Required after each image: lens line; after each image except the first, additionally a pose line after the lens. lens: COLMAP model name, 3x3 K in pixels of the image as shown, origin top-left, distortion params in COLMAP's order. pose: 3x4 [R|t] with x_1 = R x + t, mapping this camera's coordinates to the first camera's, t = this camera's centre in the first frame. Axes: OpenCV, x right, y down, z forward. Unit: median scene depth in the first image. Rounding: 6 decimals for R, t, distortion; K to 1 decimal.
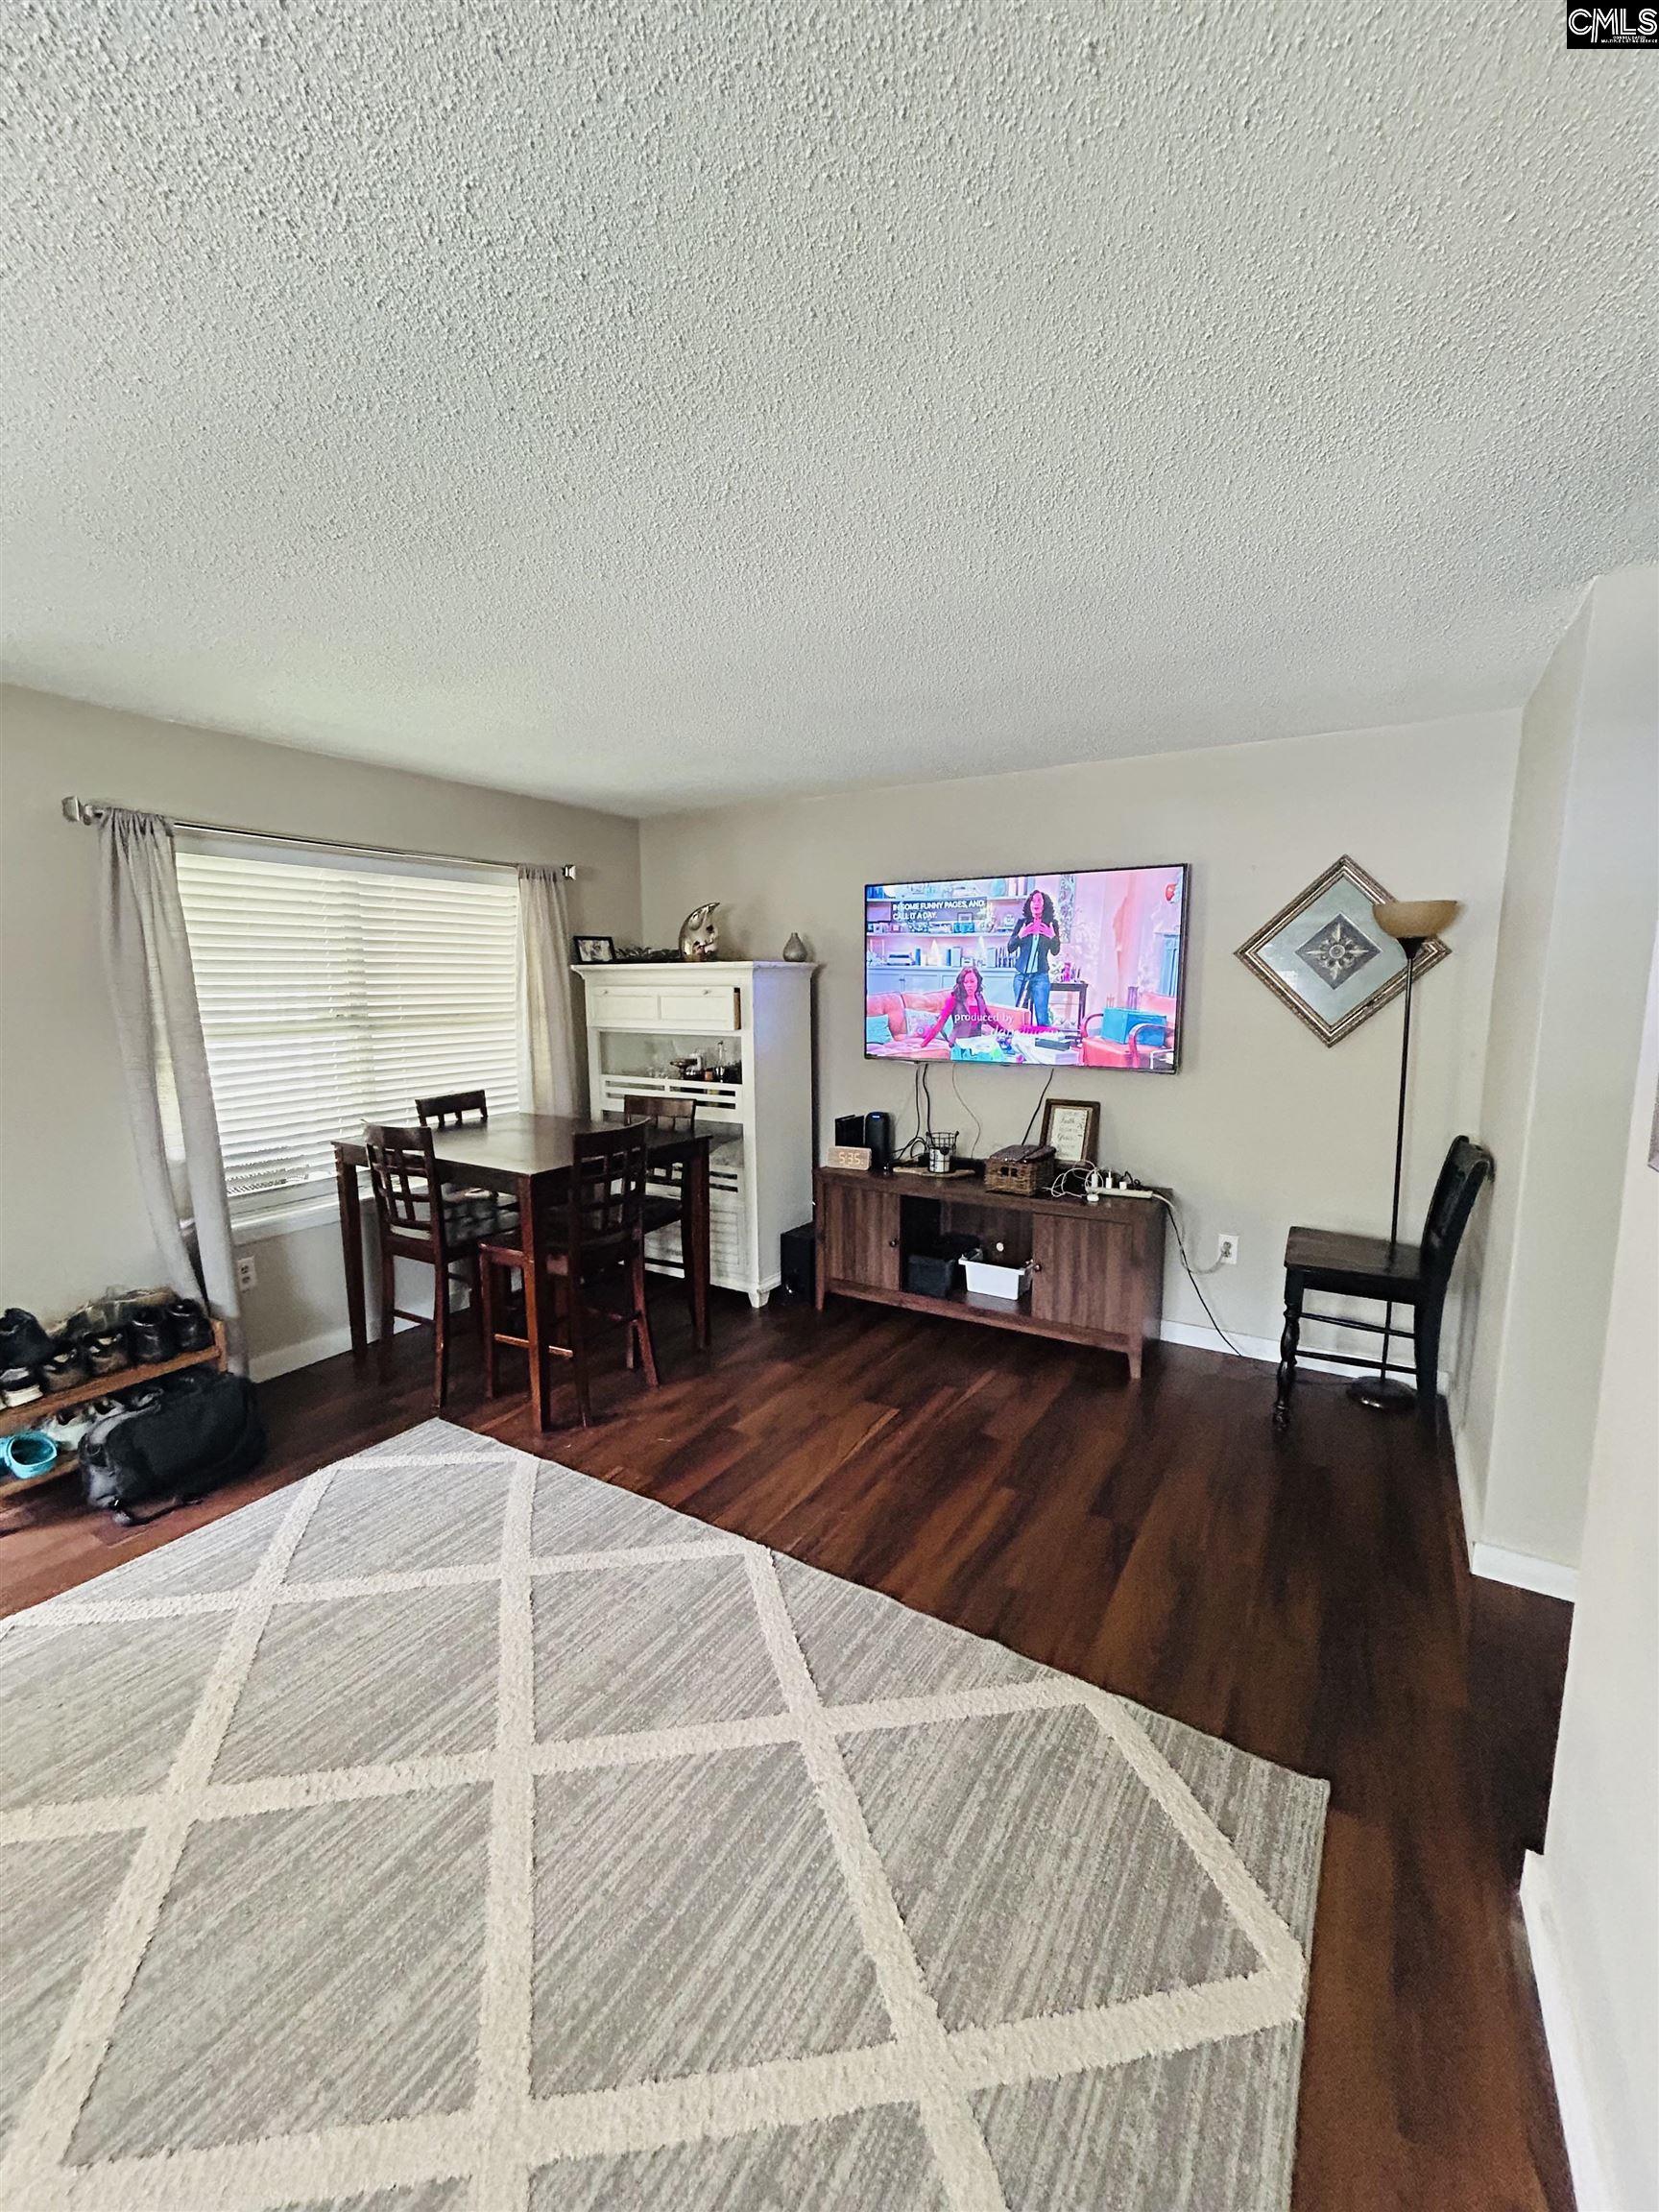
lens RADIAL K [[889.4, 0, 830.2], [0, 889.4, 1110.2], [0, 0, 1]] dist [-0.002086, 0.001485]
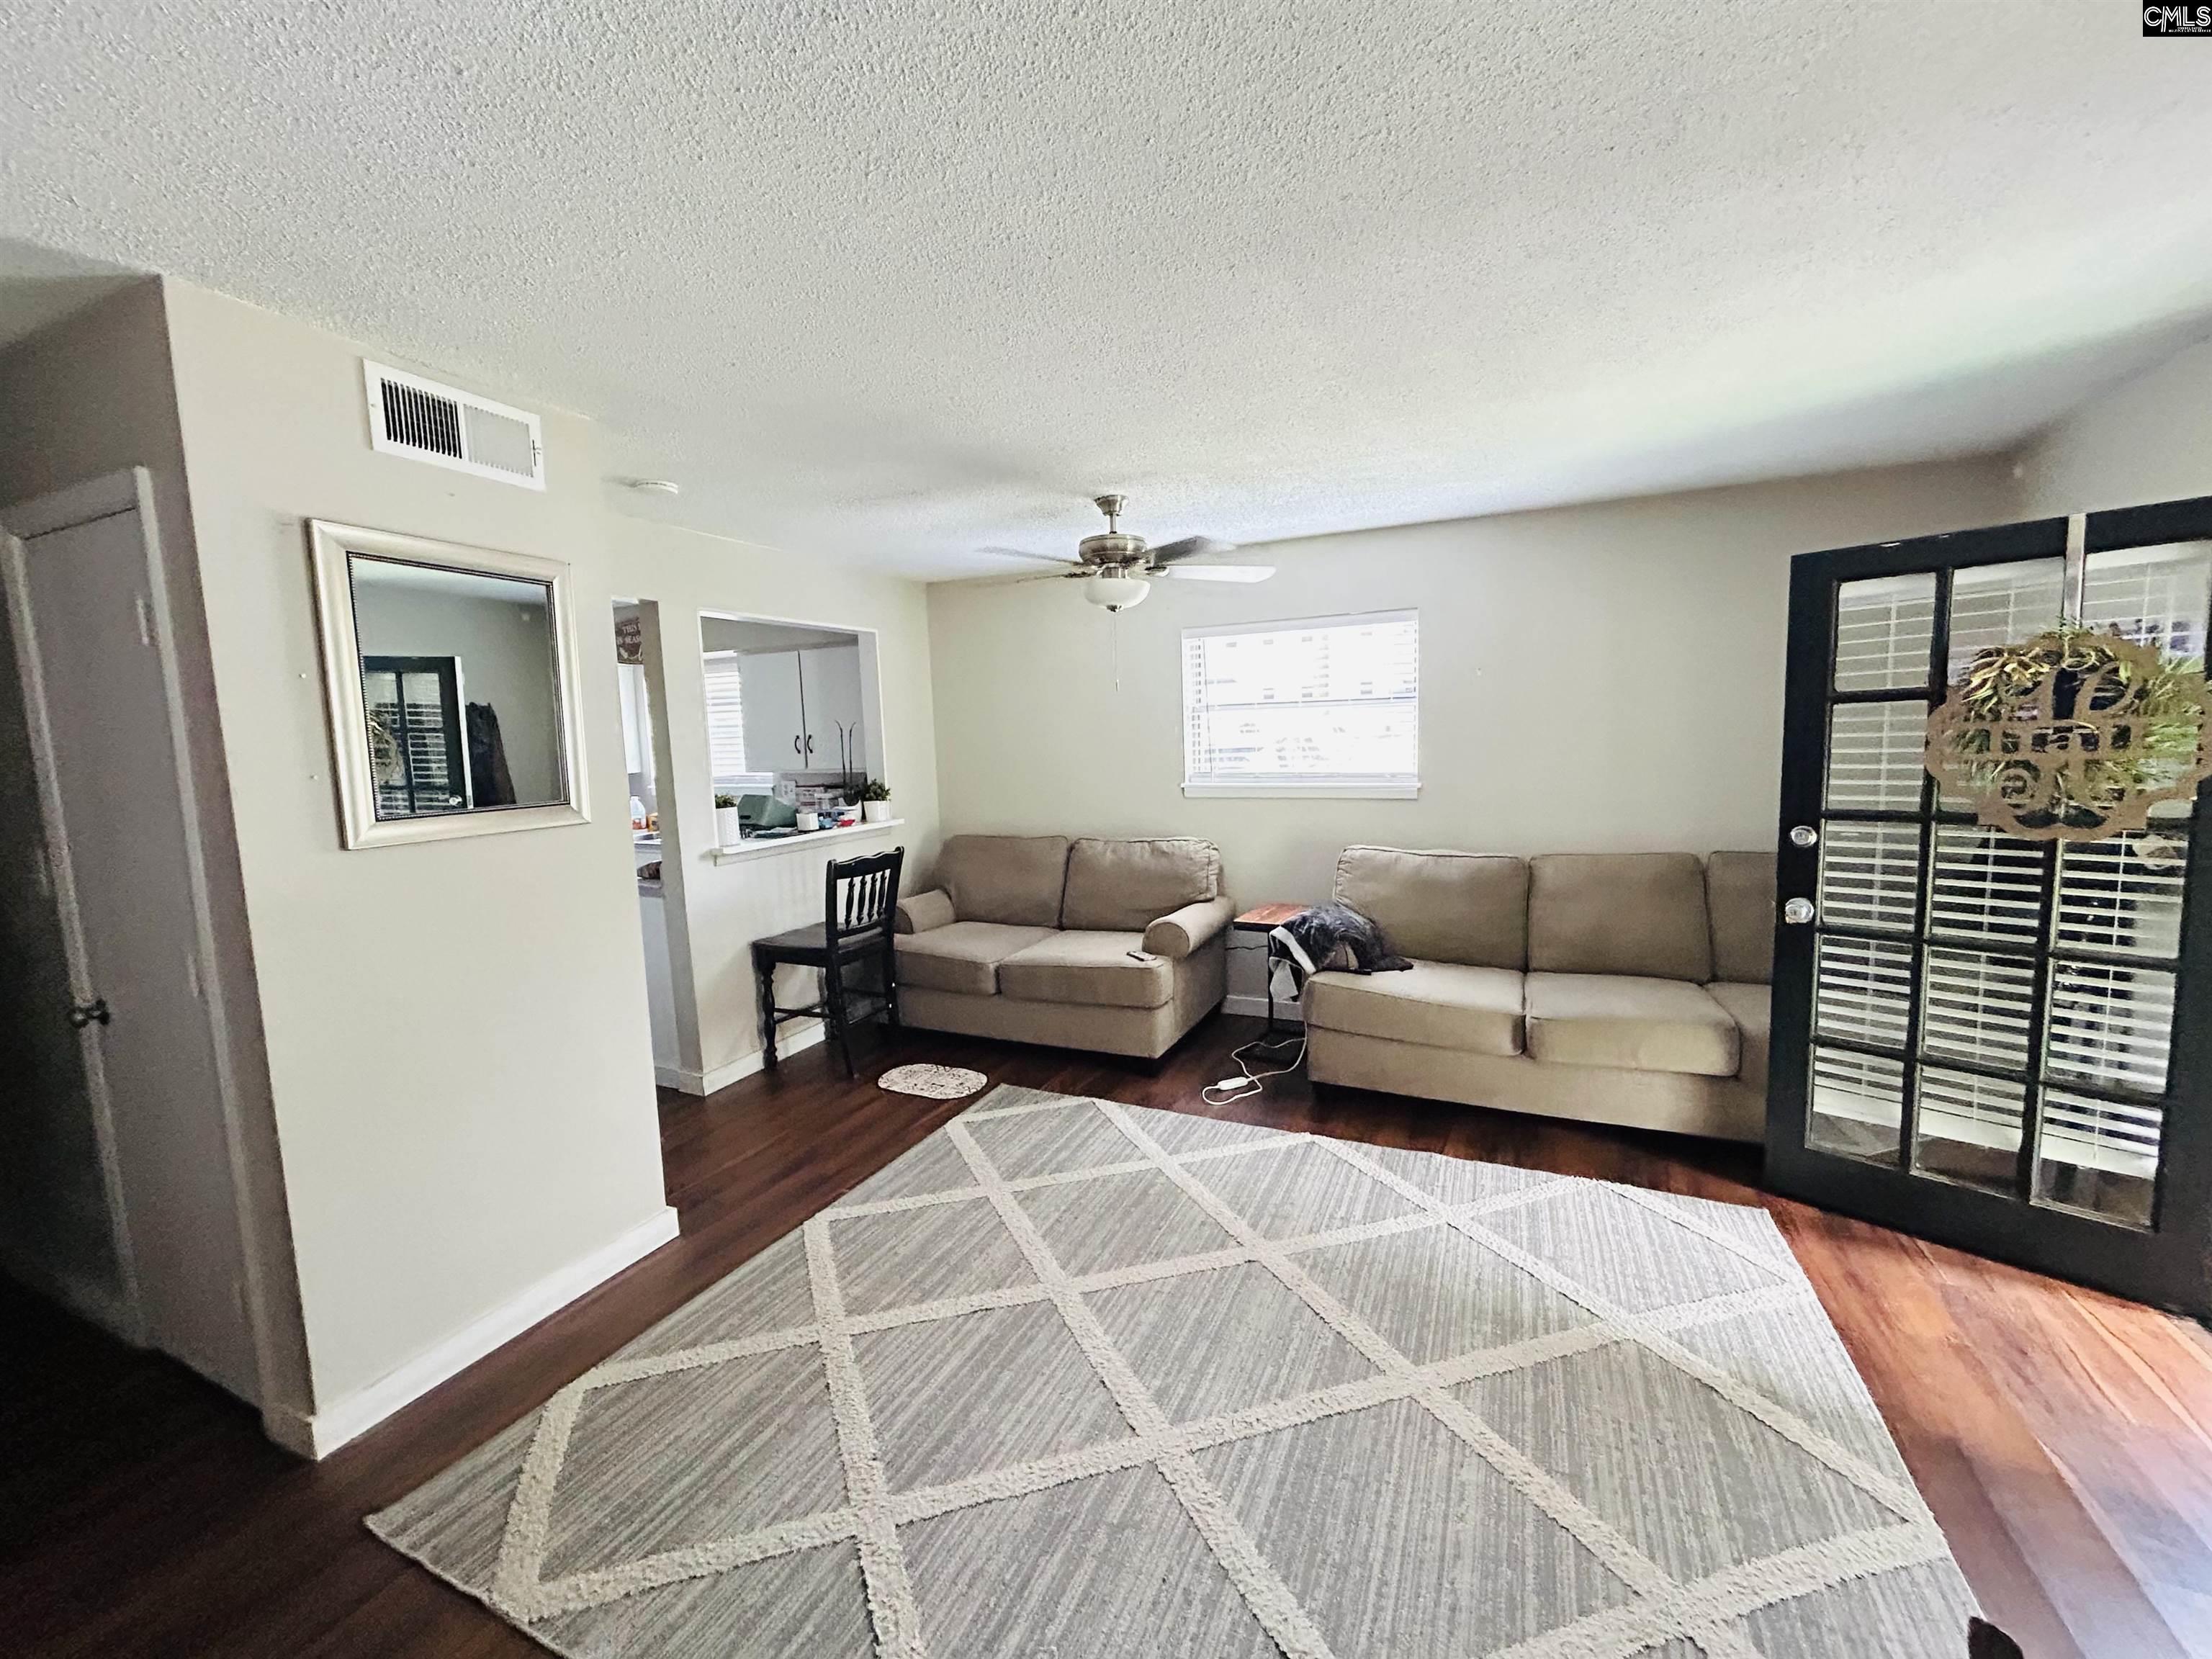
lens RADIAL K [[889.4, 0, 1110.2], [0, 889.4, 827.1], [0, 0, 1]] dist [-0.002086, 0.001485]
pose [[-0.993111, 0.038192, -0.110781, -0.209311], [0.009322, 0.968148, 0.250203, -0.258166], [0.116808, 0.247447, -0.961835, 1.910987]]
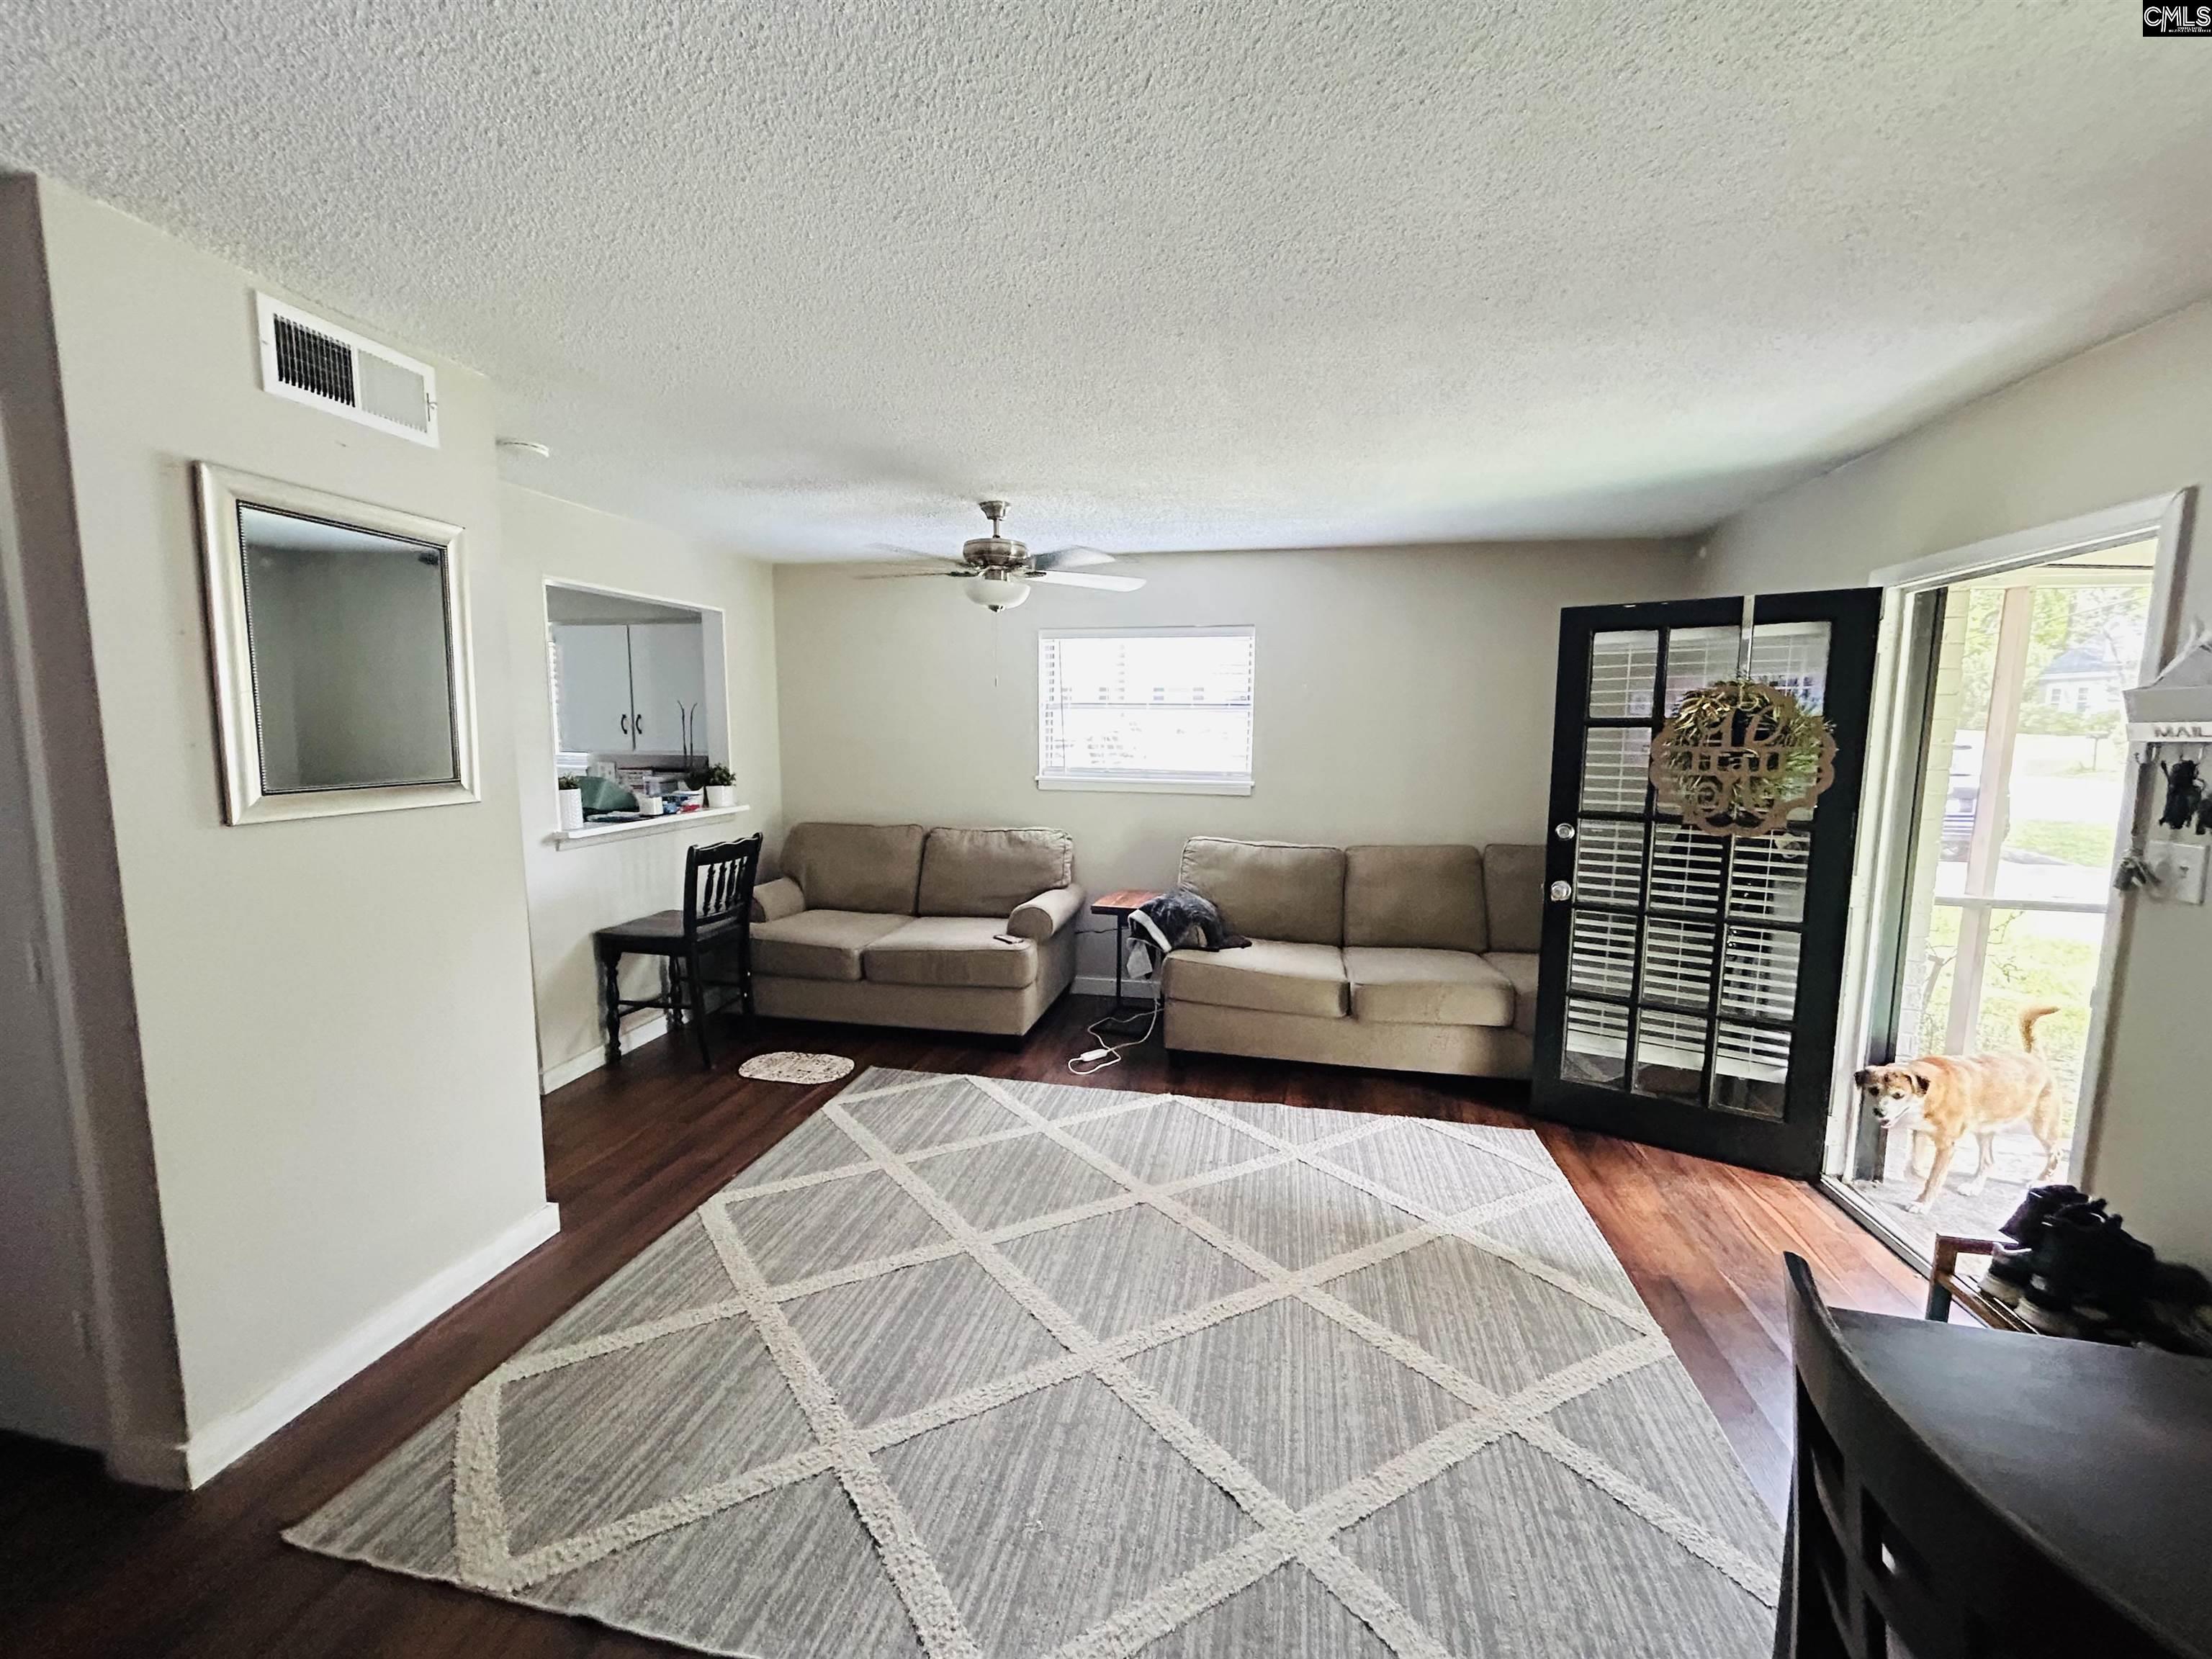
lens RADIAL K [[889.4, 0, 1110.4], [0, 889.4, 826.4], [0, 0, 1]] dist [-0.002086, 0.001485]
pose [[-0.940573, 0.025873, -0.338605, 0.020644], [-0.063605, 0.966026, 0.250495, -0.280828], [0.333582, 0.257146, -0.906972, 2.002715]]
